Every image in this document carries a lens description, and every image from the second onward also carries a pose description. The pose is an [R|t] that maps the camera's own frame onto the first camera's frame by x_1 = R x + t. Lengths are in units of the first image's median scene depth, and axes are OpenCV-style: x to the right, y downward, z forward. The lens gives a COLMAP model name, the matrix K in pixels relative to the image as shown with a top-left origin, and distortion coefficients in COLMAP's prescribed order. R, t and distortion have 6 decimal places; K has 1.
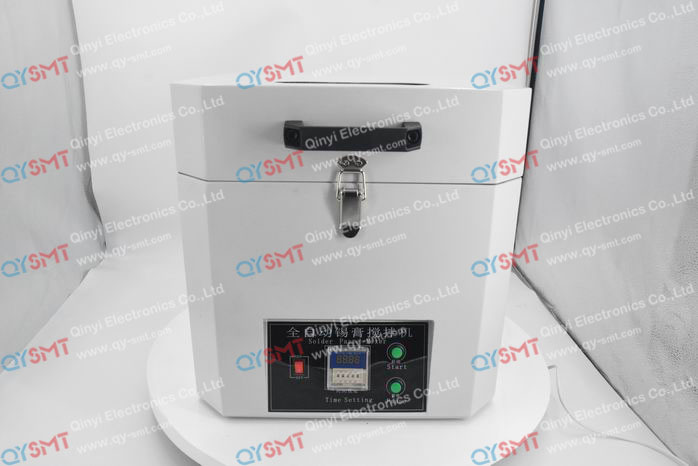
lens RADIAL K [[547.9, 0, 349.0], [0, 547.9, 233.0], [0, 0, 1]] dist [0.001879, -0.002069]
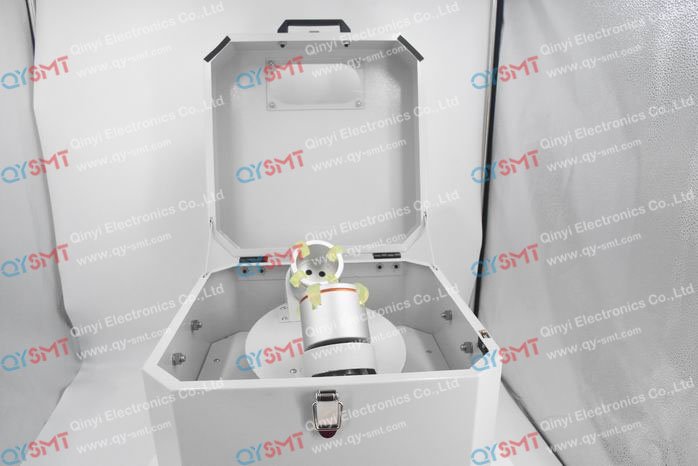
lens RADIAL K [[548.1, 0, 349.0], [0, 548.1, 233.0], [0, 0, 1]] dist [-0.003861, 0.004414]
pose [[1.000000, 0.000320, 0.000044, -0.000188], [-0.000320, 1.000000, -0.000227, -0.341012], [-0.000044, 0.000227, 1.000000, 0.000390]]
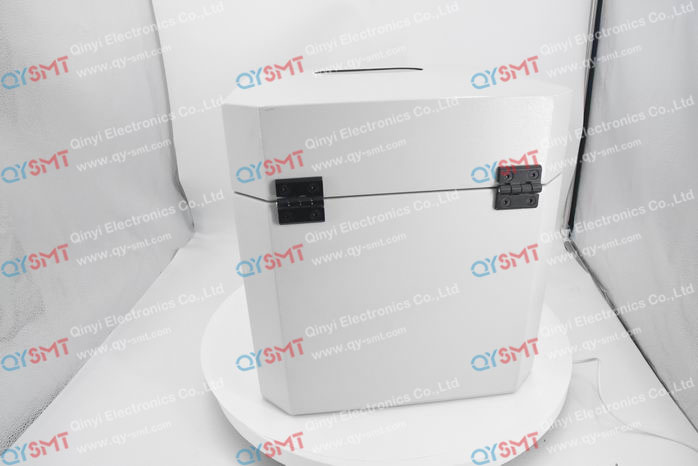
lens RADIAL K [[548.1, 0, 349.0], [0, 548.1, 233.0], [0, 0, 1]] dist [-0.003861, 0.004414]
pose [[1.000000, 0.000535, 0.000119, -0.000086], [-0.000535, 1.000000, -0.000282, 0.171236], [-0.000120, 0.000282, 1.000000, 0.000319]]
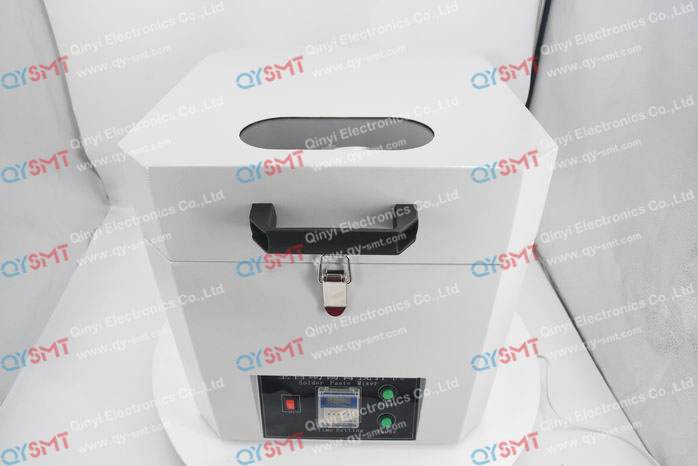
lens RADIAL K [[548.1, 0, 349.0], [0, 548.1, 233.0], [0, 0, 1]] dist [-0.003861, 0.004414]
pose [[1.000000, 0.000525, -0.000043, -0.000300], [-0.000525, 1.000000, -0.000473, -0.682615], [0.000043, 0.000473, 1.000000, 0.000511]]
